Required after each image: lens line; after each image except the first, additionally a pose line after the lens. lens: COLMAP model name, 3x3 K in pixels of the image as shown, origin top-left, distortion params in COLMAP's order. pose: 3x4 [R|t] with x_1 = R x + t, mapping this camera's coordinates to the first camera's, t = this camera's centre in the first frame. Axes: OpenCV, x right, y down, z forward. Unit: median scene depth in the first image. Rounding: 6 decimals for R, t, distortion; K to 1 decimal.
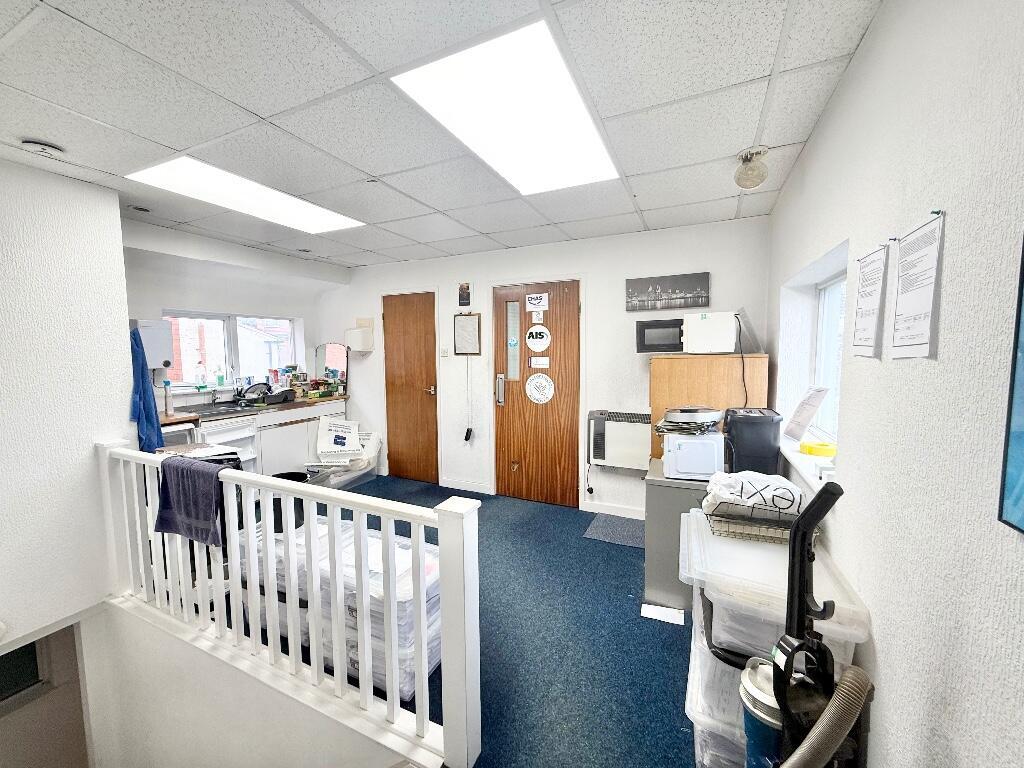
lens RADIAL K [[407.0, 0, 505.8], [0, 407.0, 382.2], [0, 0, 1]] dist [-0.000905, 0.001609]
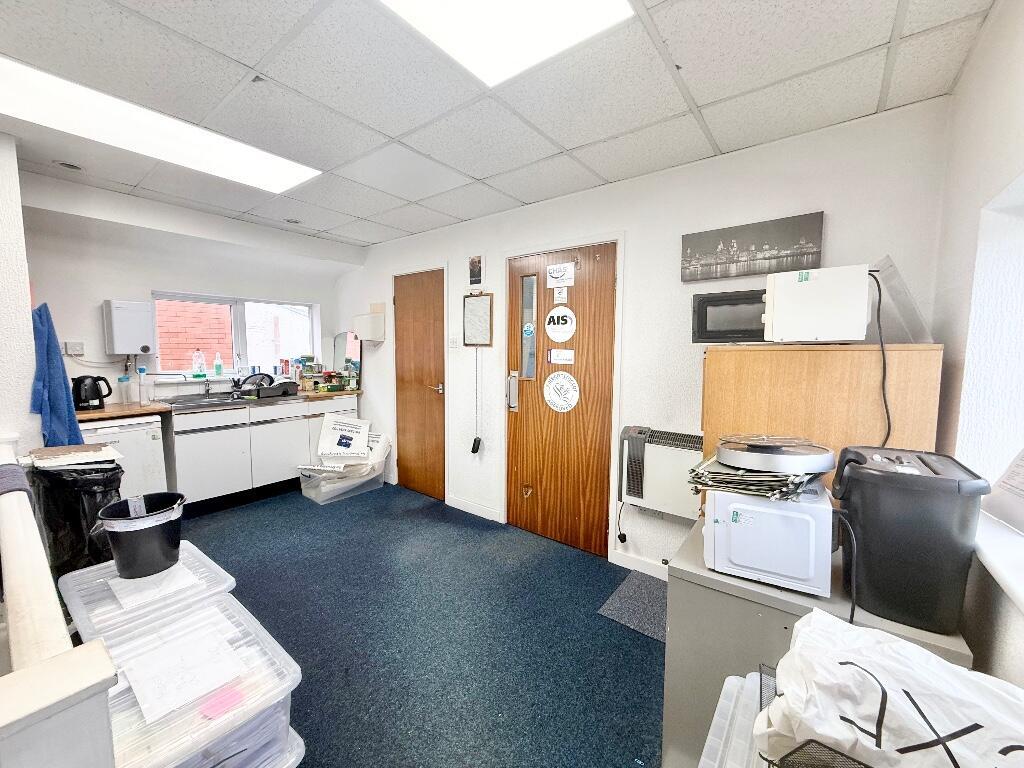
lens RADIAL K [[407.0, 0, 507.3], [0, 407.0, 383.5], [0, 0, 1]] dist [-0.000905, 0.001609]
pose [[0.977605, 0.034456, -0.207607, 0.141778], [-0.032617, 0.999393, 0.012279, -0.005628], [0.207904, -0.005233, 0.978135, 0.250464]]
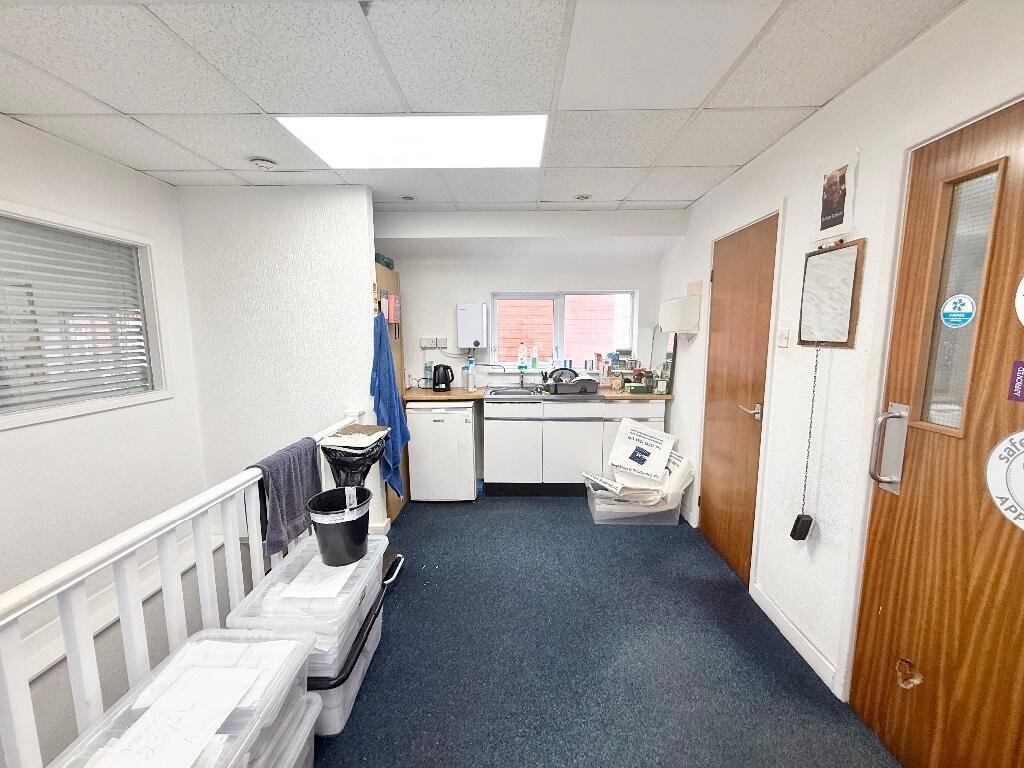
lens RADIAL K [[407.0, 0, 510.7], [0, 407.0, 382.9], [0, 0, 1]] dist [-0.000905, 0.001609]
pose [[0.426216, 0.120314, -0.896585, 0.162790], [-0.071506, 0.992496, 0.099192, -0.050980], [0.901791, 0.021834, 0.431620, 0.568739]]
